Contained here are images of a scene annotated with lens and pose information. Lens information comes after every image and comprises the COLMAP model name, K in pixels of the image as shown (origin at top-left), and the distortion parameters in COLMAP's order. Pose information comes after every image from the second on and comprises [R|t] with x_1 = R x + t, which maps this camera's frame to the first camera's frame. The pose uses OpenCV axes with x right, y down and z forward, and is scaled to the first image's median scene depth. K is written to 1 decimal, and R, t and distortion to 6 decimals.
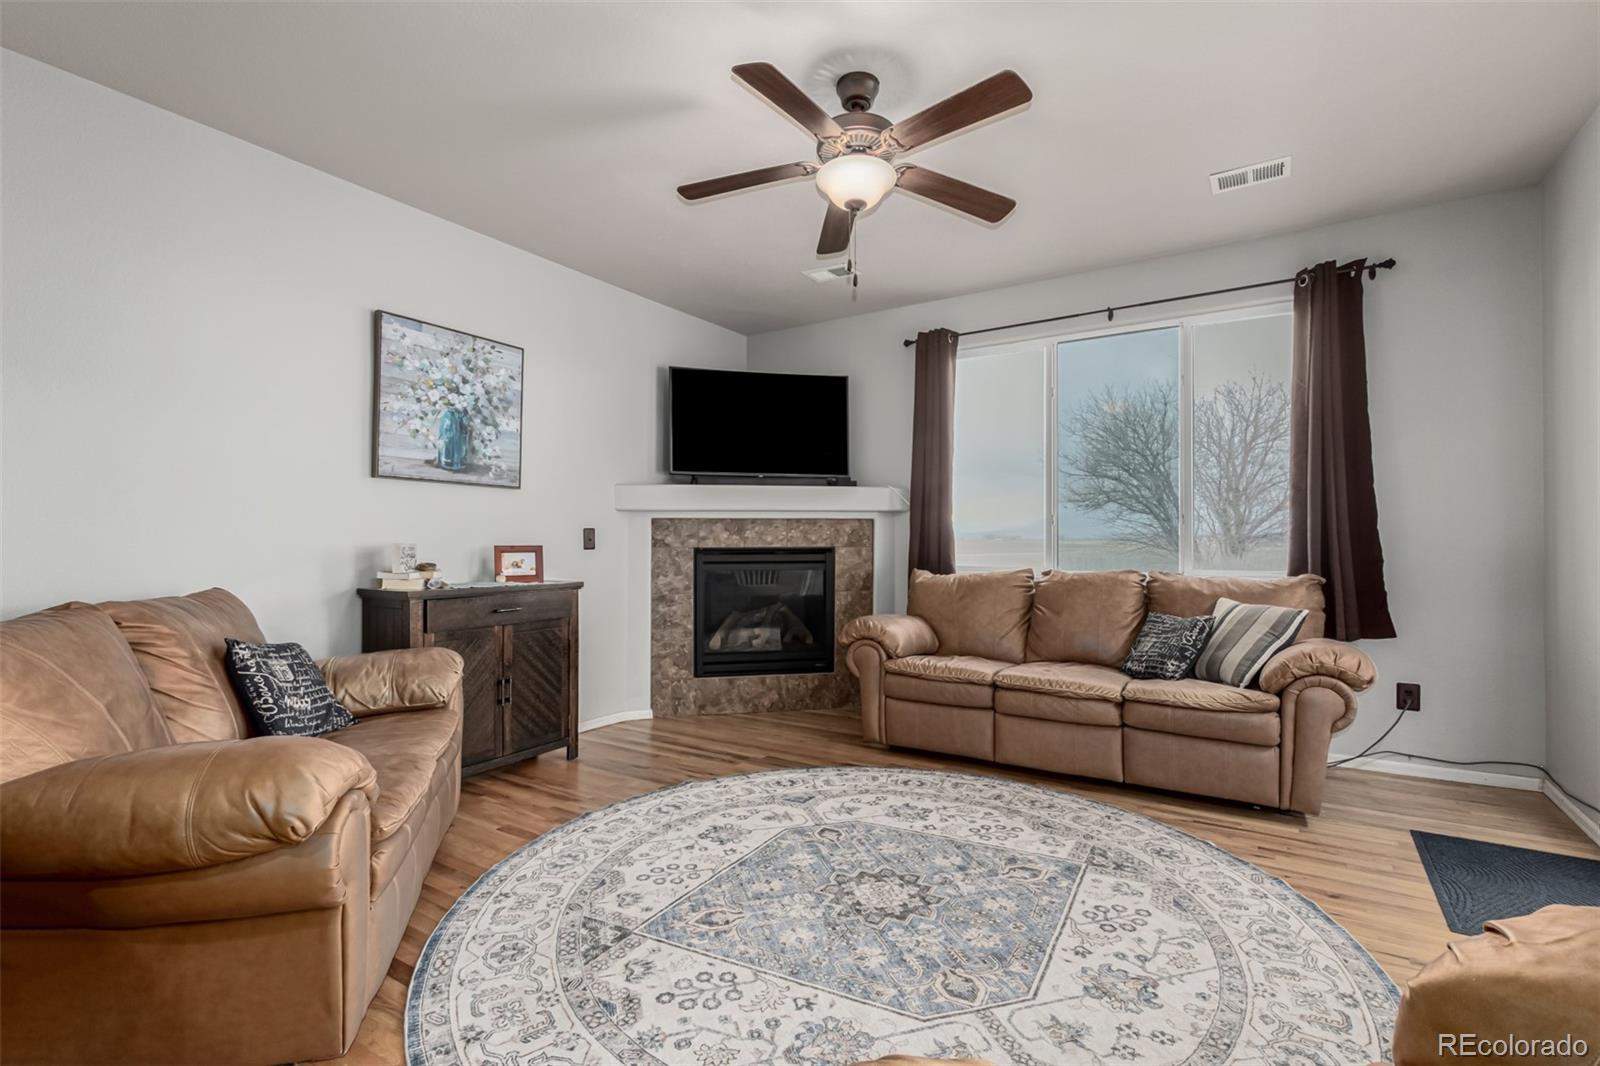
lens RADIAL K [[735.0, 0, 799.6], [0, 735.0, 540.7], [0, 0, 1]] dist [-0.004000, 0.003339]
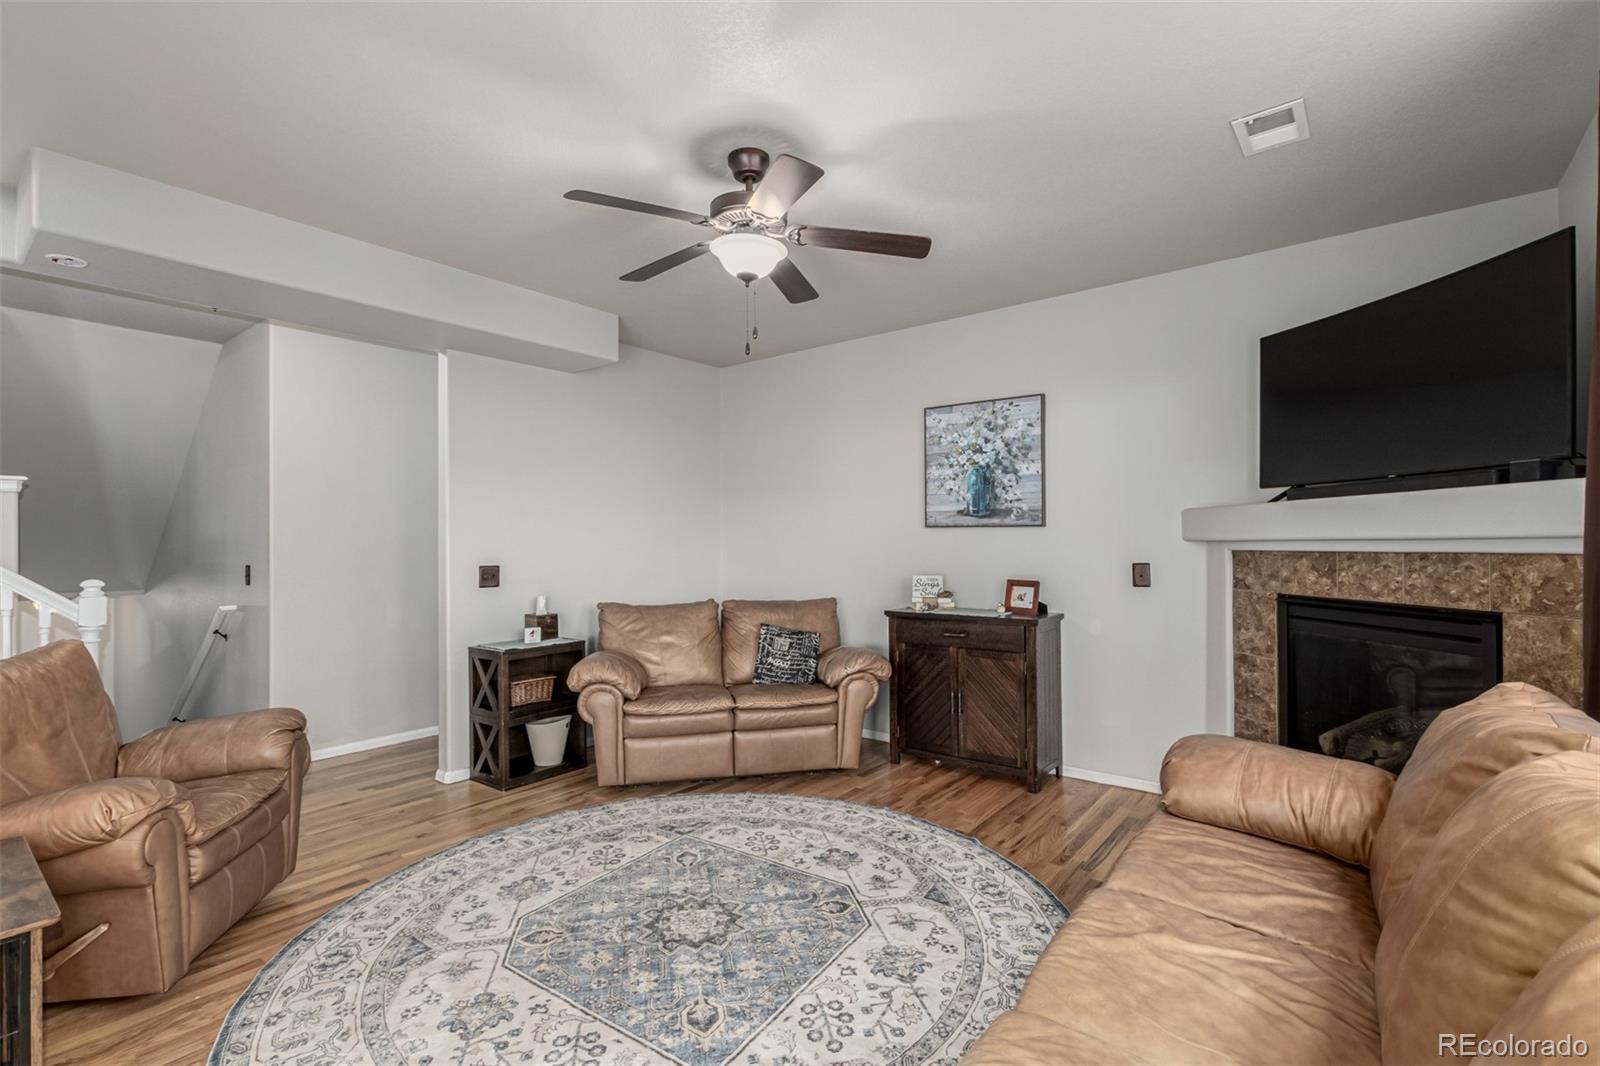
lens RADIAL K [[735.0, 0, 801.1], [0, 735.0, 534.8], [0, 0, 1]] dist [-0.004000, 0.003339]
pose [[-0.099053, -0.007775, -0.995052, 0.788870], [0.008720, 0.999924, -0.008681, -0.058043], [0.995044, -0.009537, -0.098978, 0.840631]]
